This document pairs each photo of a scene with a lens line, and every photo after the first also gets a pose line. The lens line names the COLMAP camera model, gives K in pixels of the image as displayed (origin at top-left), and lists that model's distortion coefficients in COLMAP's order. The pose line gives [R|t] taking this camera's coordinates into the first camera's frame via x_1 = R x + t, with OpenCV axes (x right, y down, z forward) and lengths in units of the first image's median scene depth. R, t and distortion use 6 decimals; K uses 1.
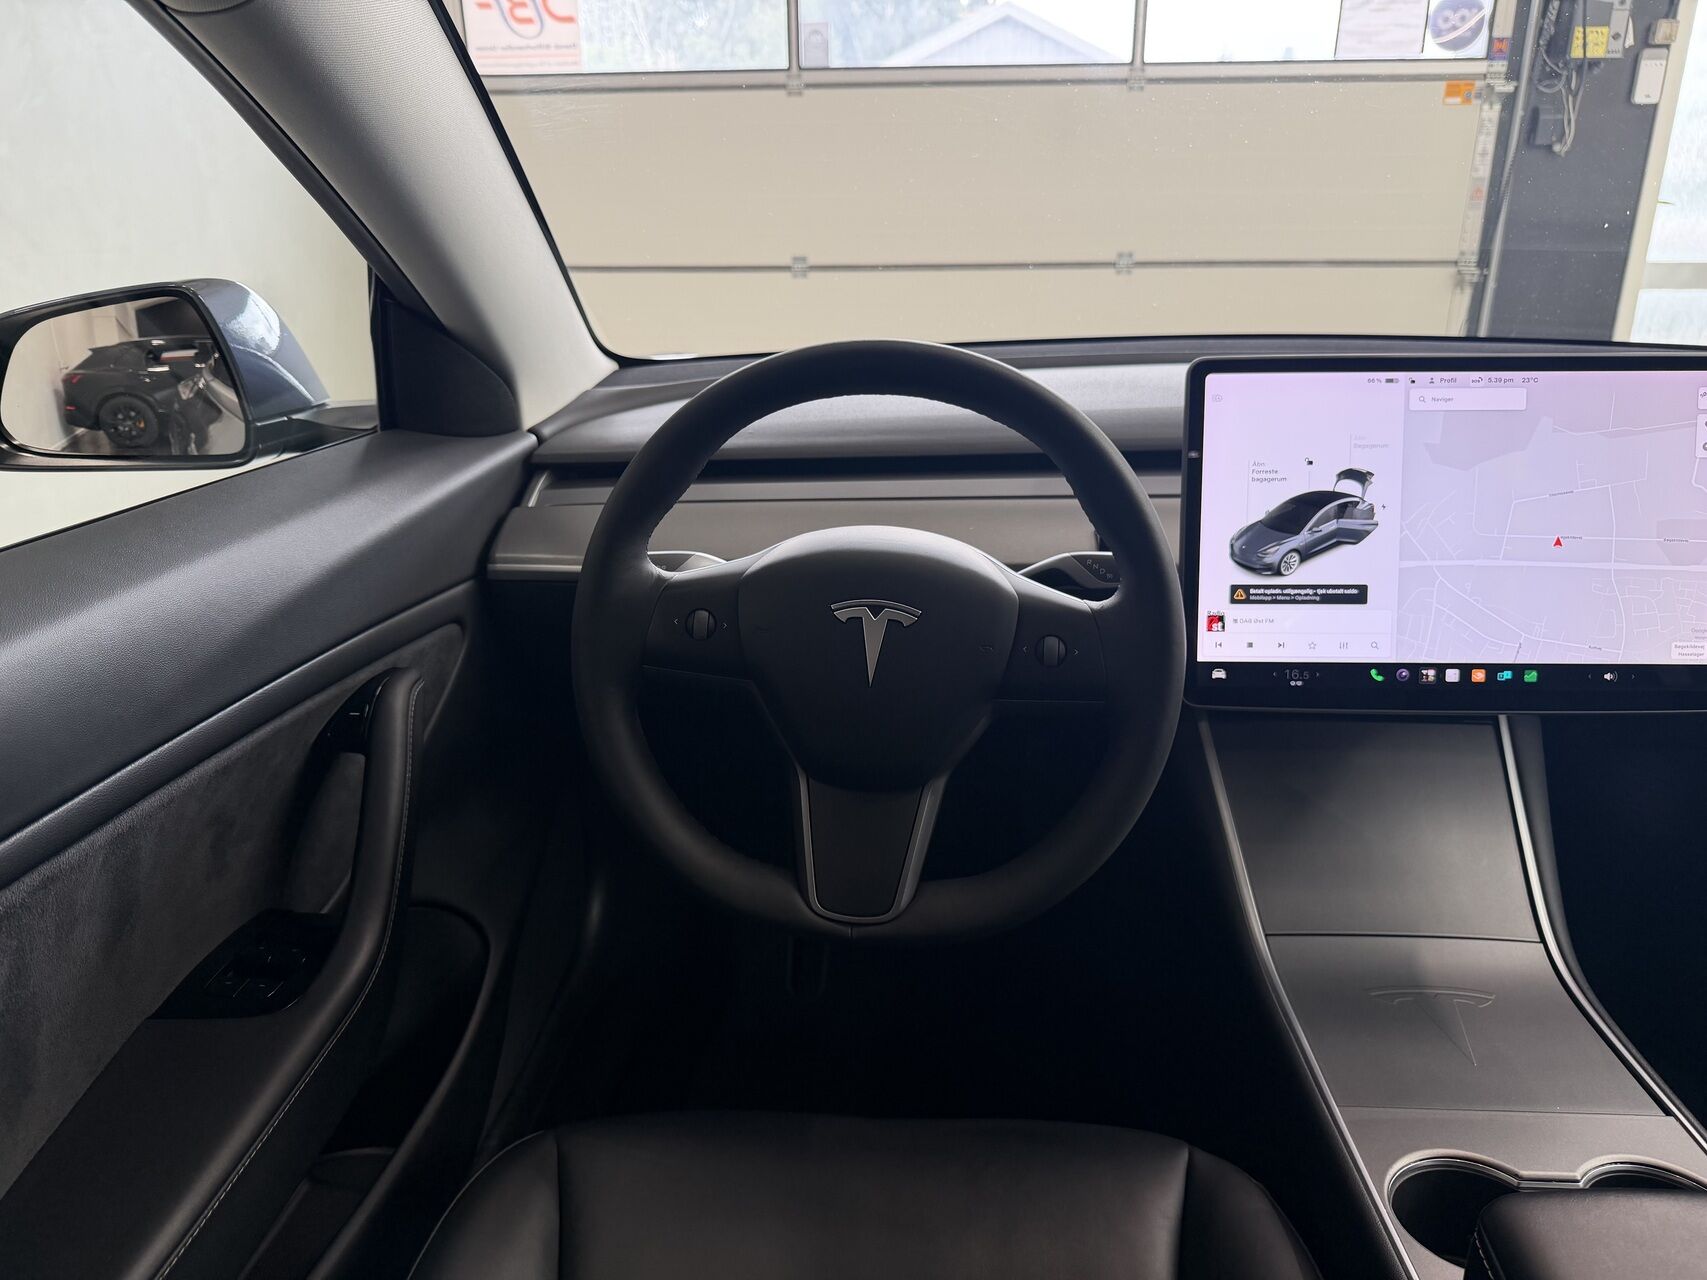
lens RADIAL K [[1208.1, 0, 823.3], [0, 1208.1, 679.2], [0, 0, 1]] dist [0.040849, -0.056900]
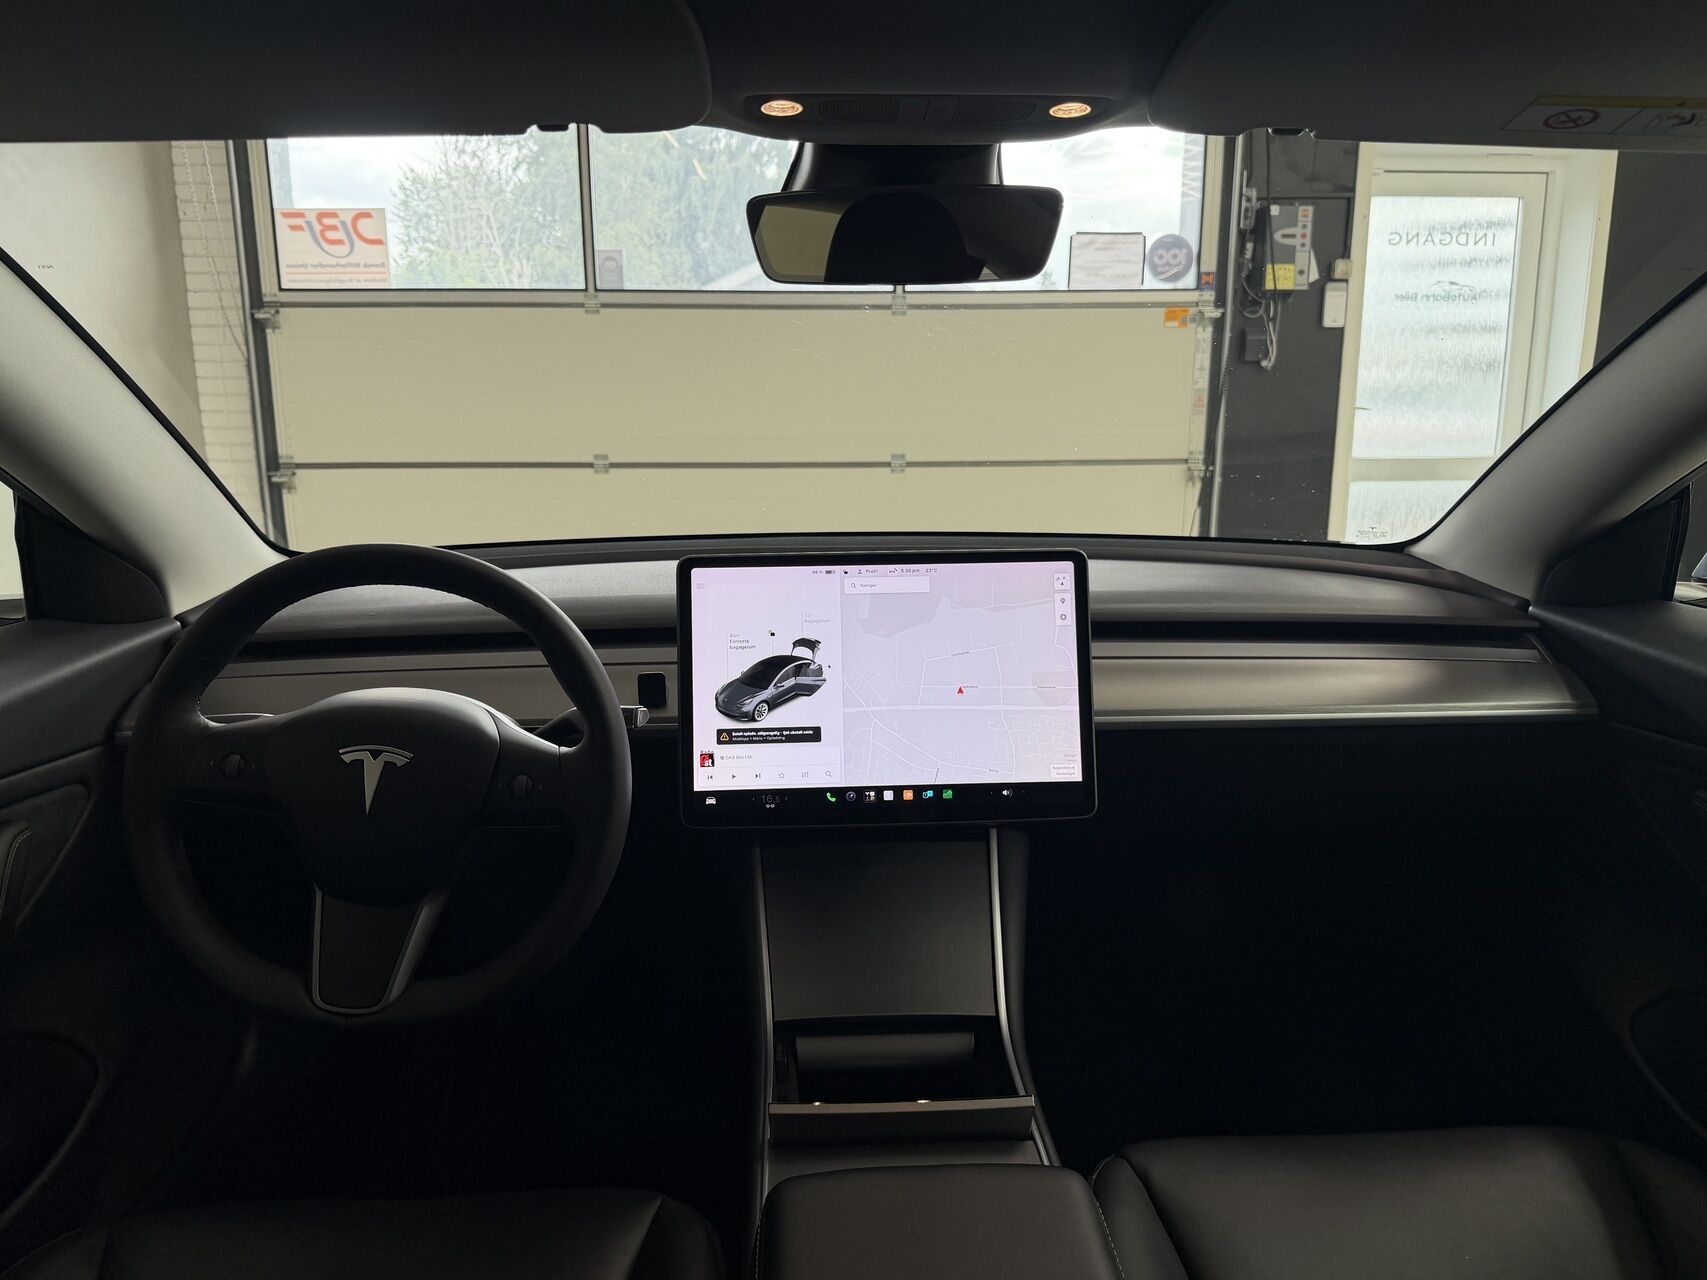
lens RADIAL K [[1208.1, 0, 840.6], [0, 1208.1, 698.4], [0, 0, 1]] dist [0.040849, -0.056900]
pose [[0.992885, -0.023632, 0.116711, 0.275454], [0.038666, 0.990983, -0.128286, 0.049142], [-0.112627, 0.131886, 0.984846, -0.228028]]
